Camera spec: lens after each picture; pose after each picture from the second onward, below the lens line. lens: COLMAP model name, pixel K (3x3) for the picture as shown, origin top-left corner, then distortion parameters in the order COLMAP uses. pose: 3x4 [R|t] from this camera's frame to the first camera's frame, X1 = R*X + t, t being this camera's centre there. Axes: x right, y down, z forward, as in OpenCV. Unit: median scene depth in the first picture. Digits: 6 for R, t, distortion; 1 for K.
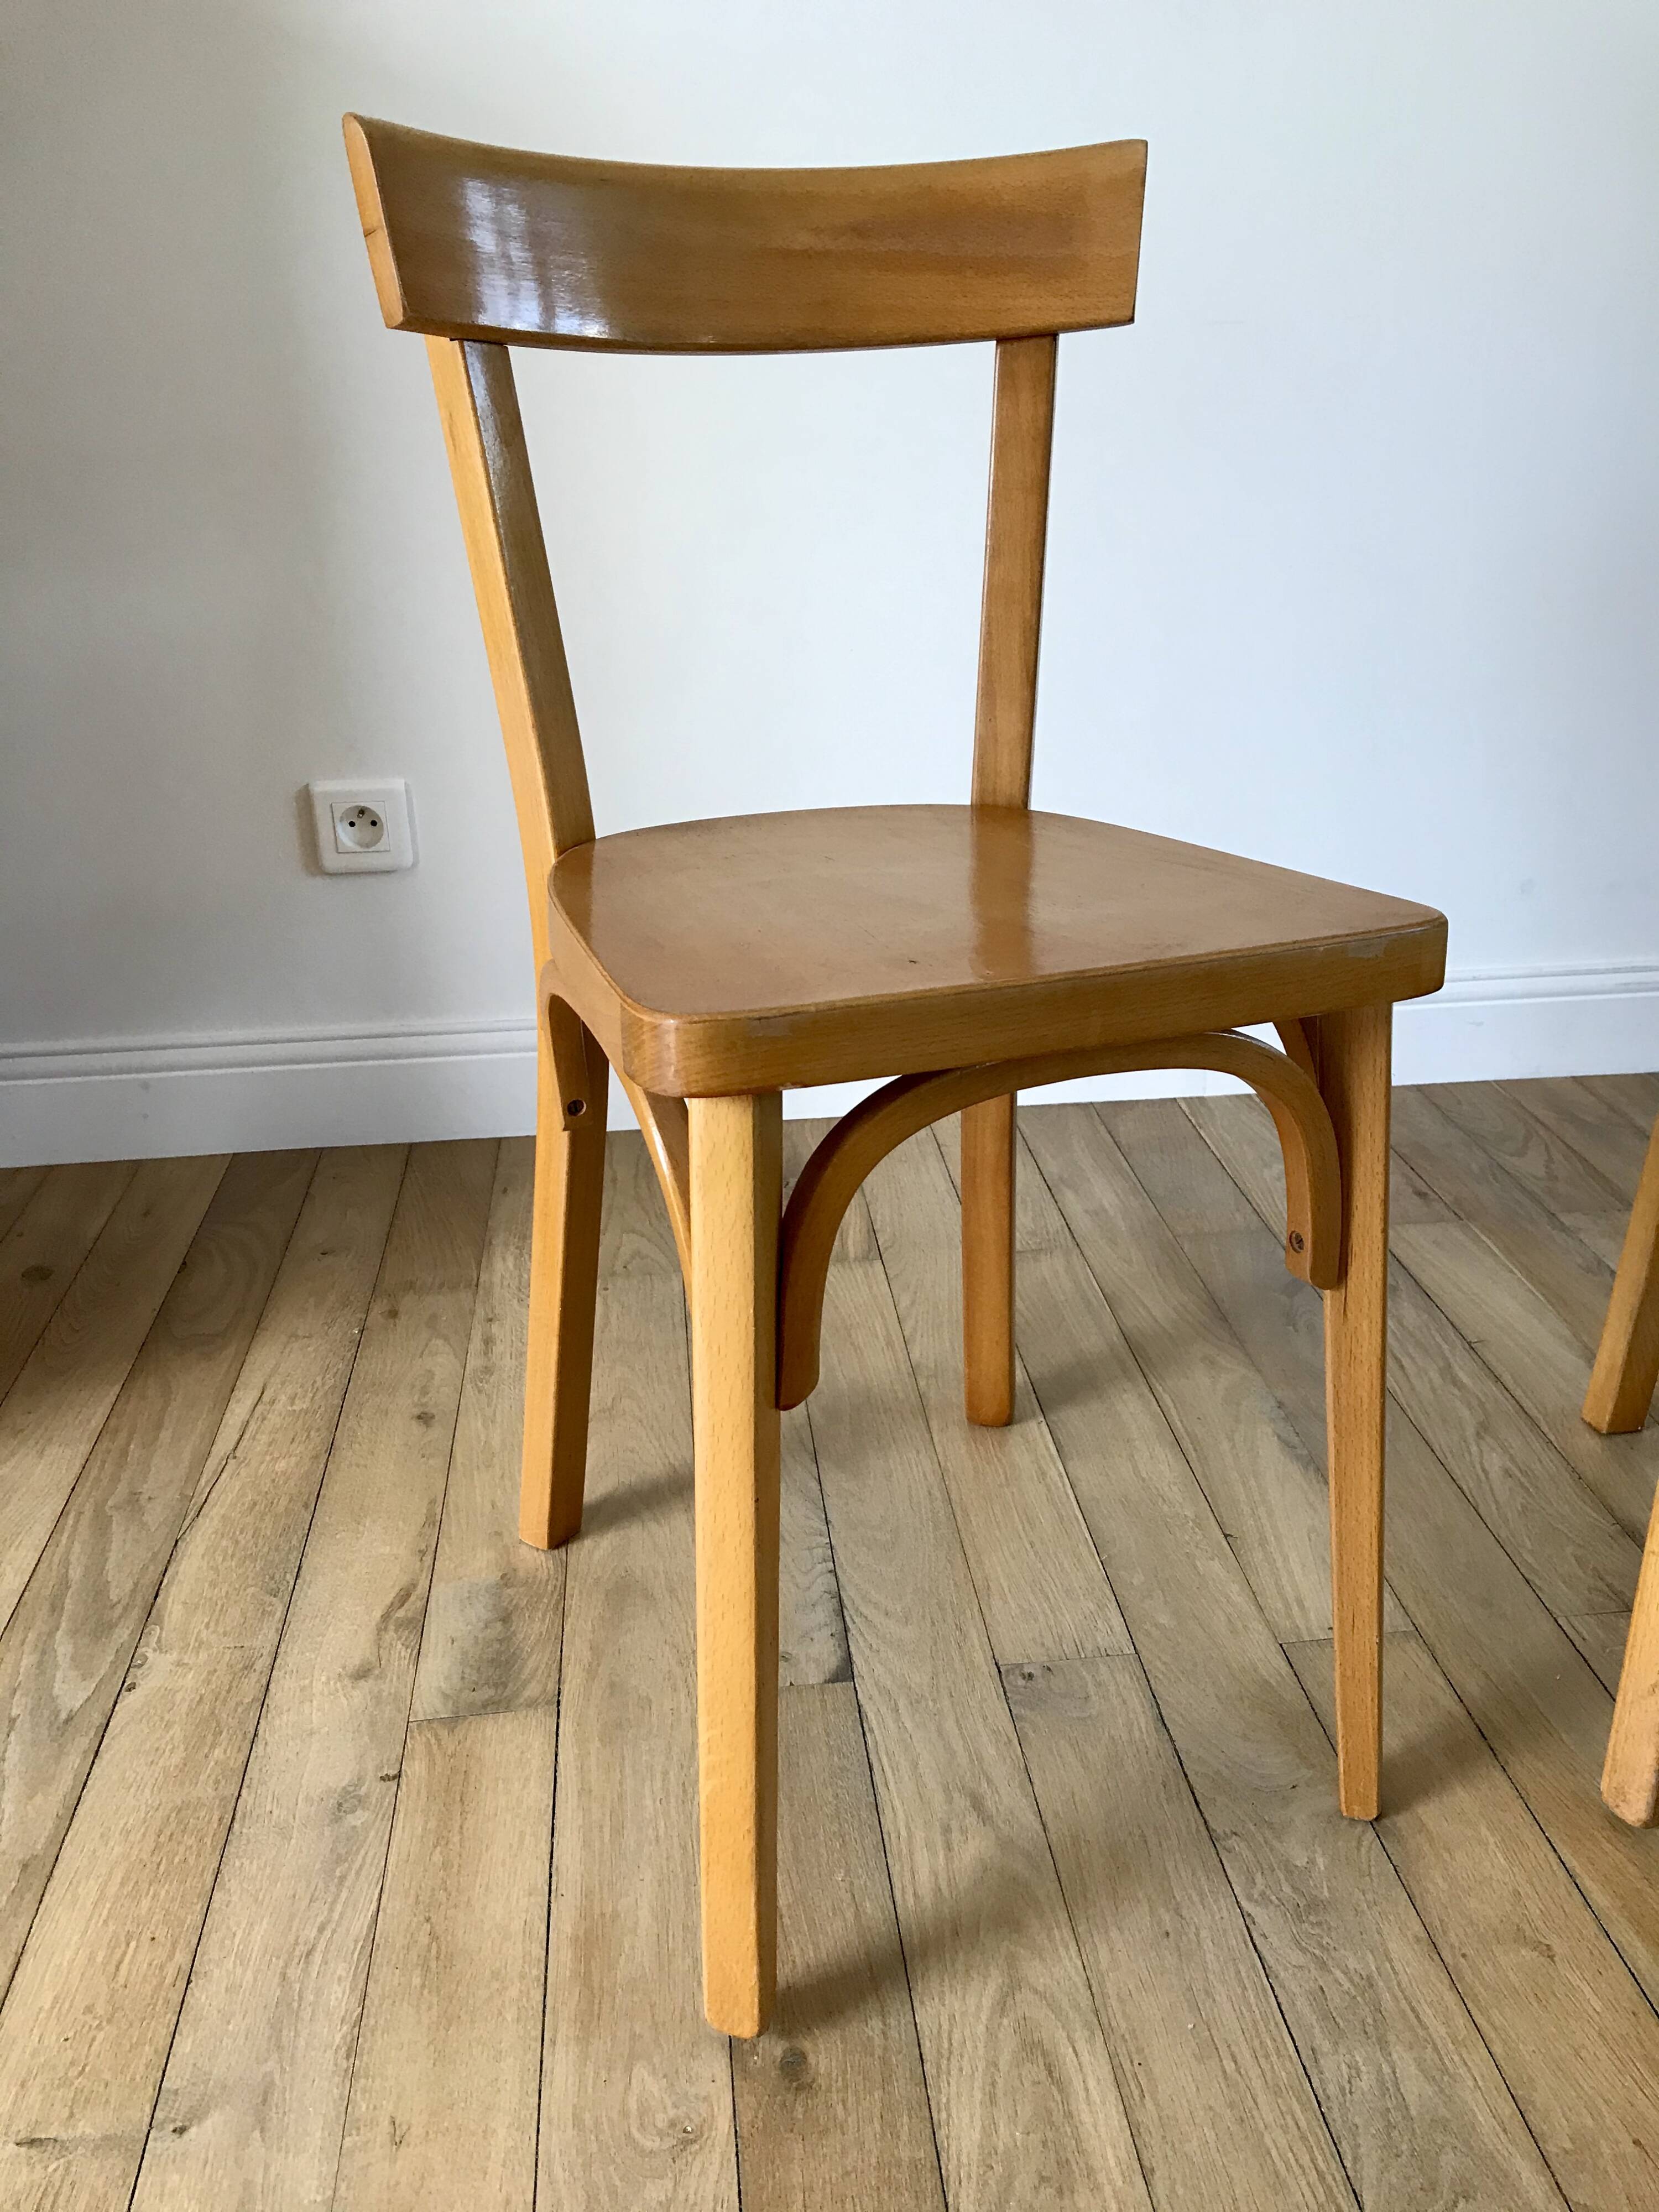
lens RADIAL K [[1808.2, 0, 837.5], [0, 1808.2, 1111.6], [0, 0, 1]] dist [0.012857, 0.007669]
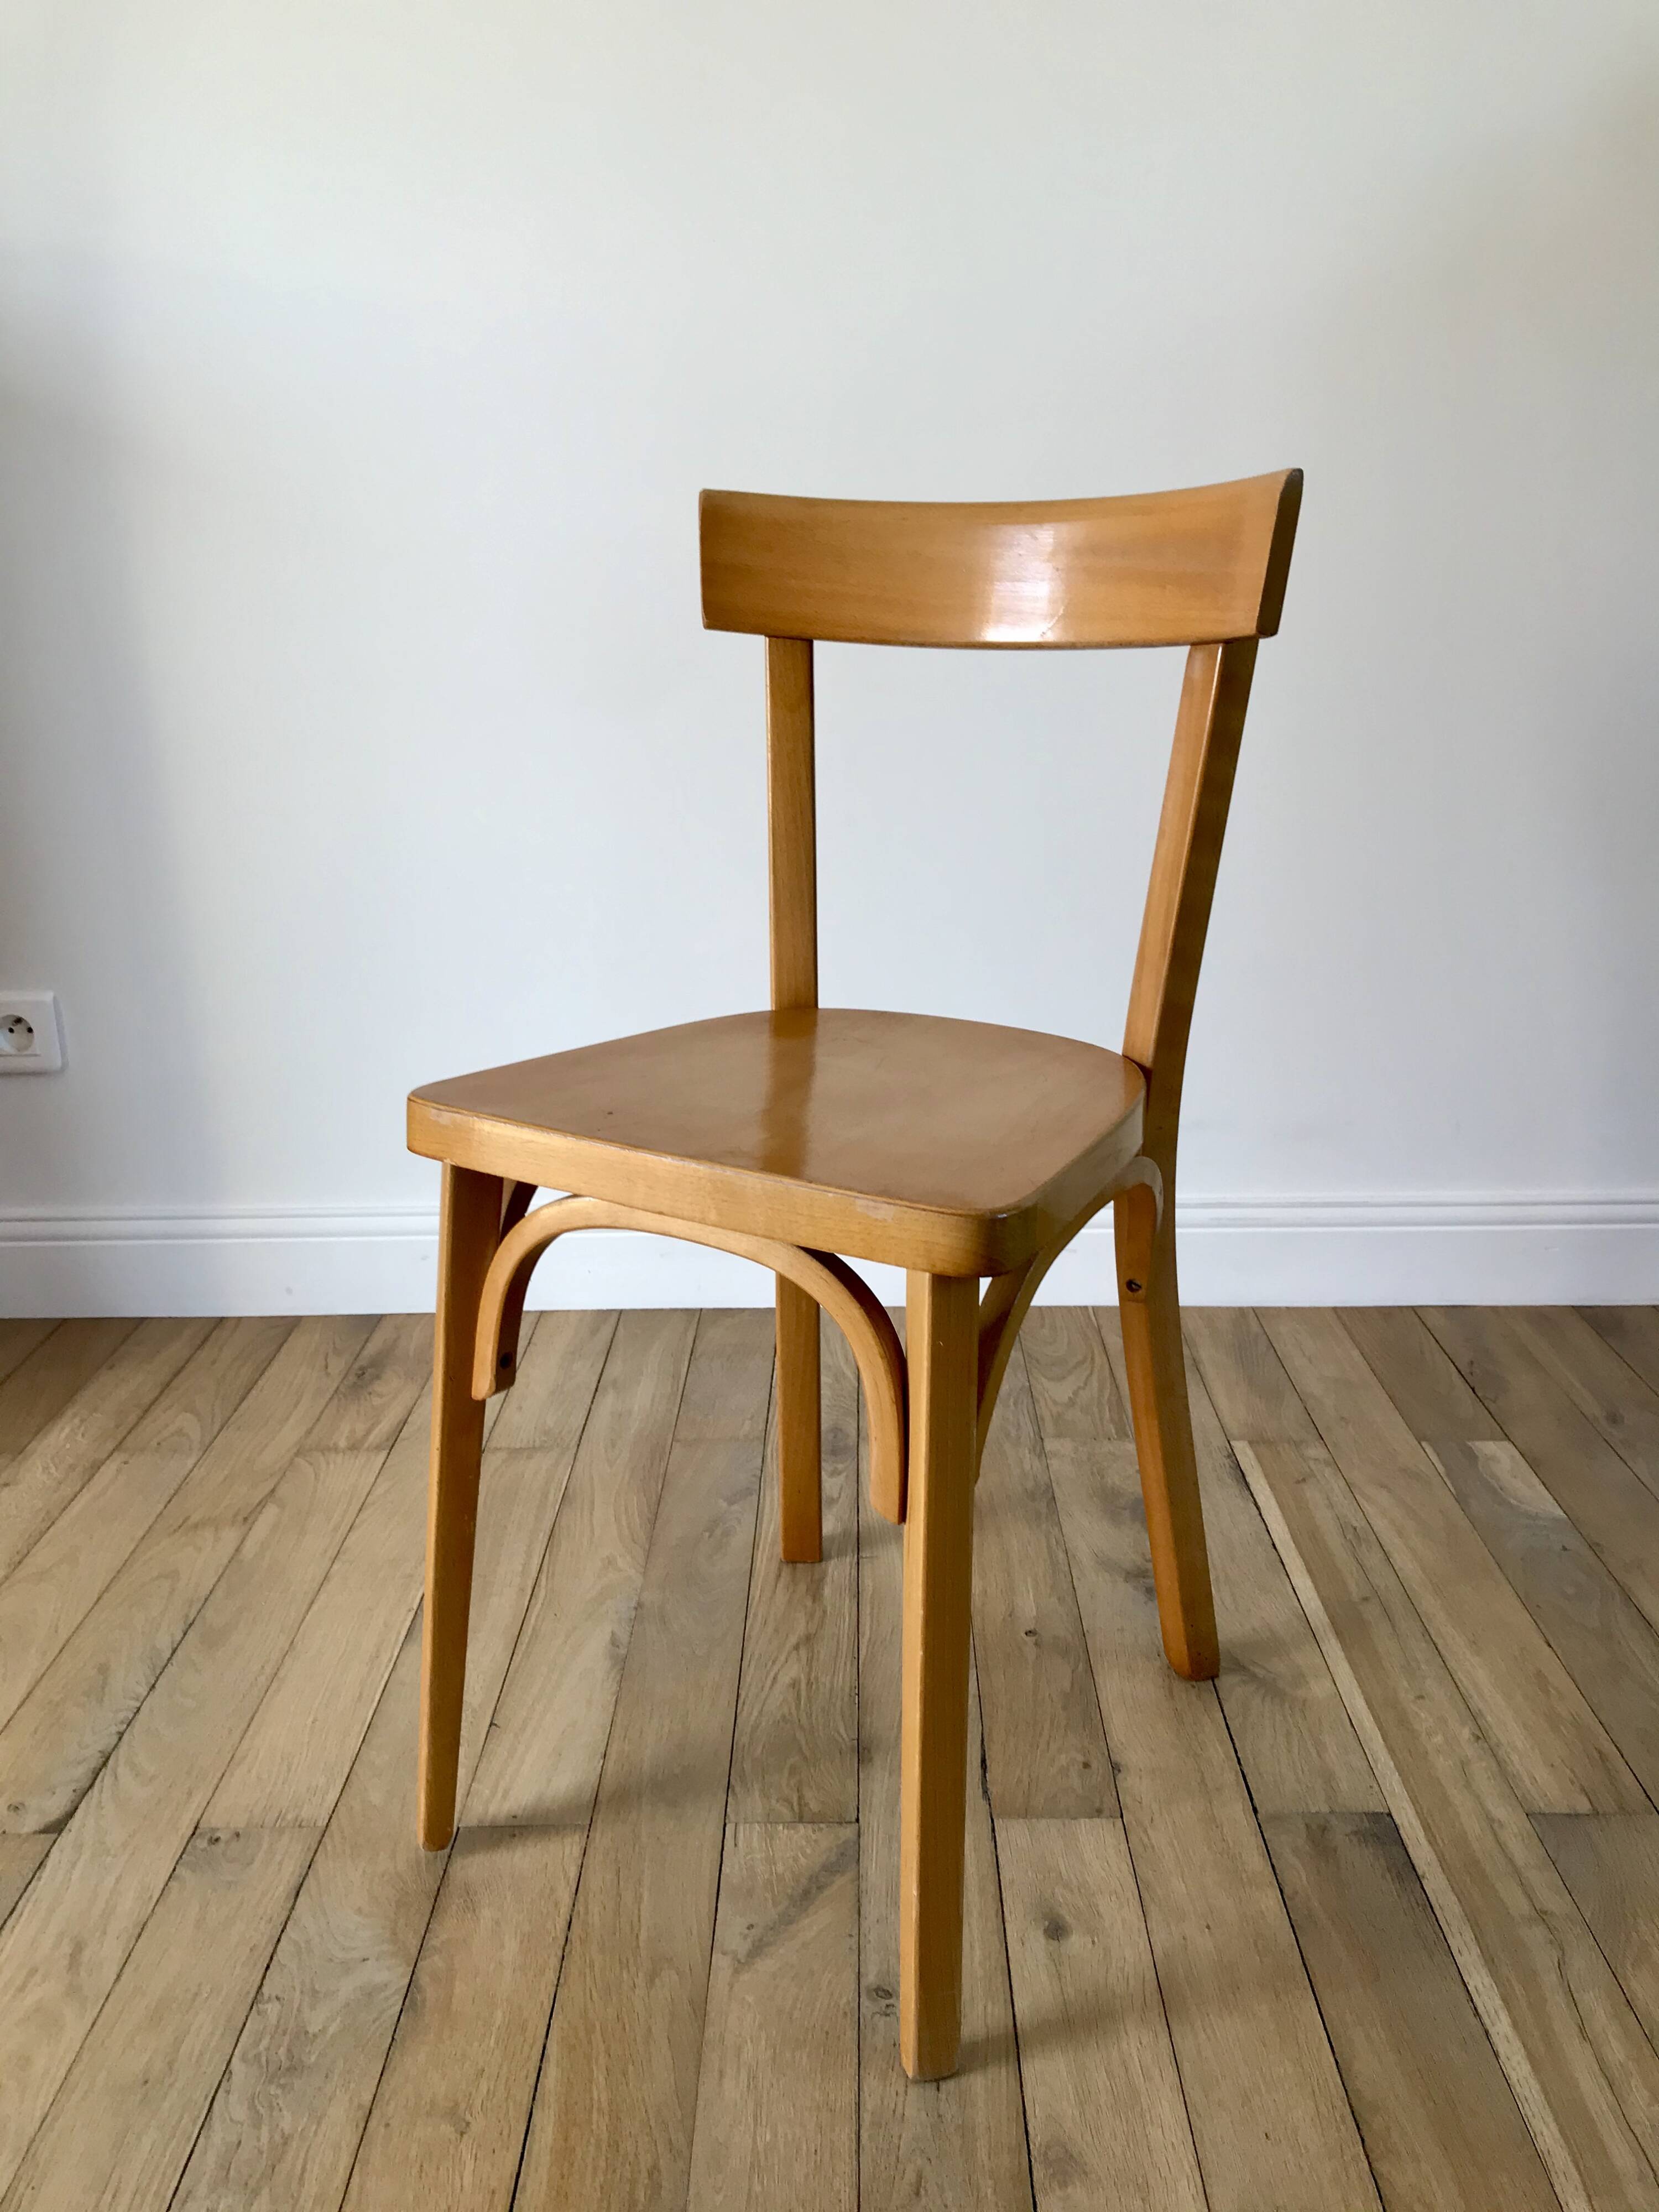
lens RADIAL K [[1813.2, 0, 836.4], [0, 1813.2, 1107.1], [0, 0, 1]] dist [0.008059, 0.015799]
pose [[0.993368, 0.034886, -0.109561, 0.591084], [-0.046292, 0.993567, -0.103356, -0.030188], [0.105250, 0.107743, 0.988592, -0.088285]]
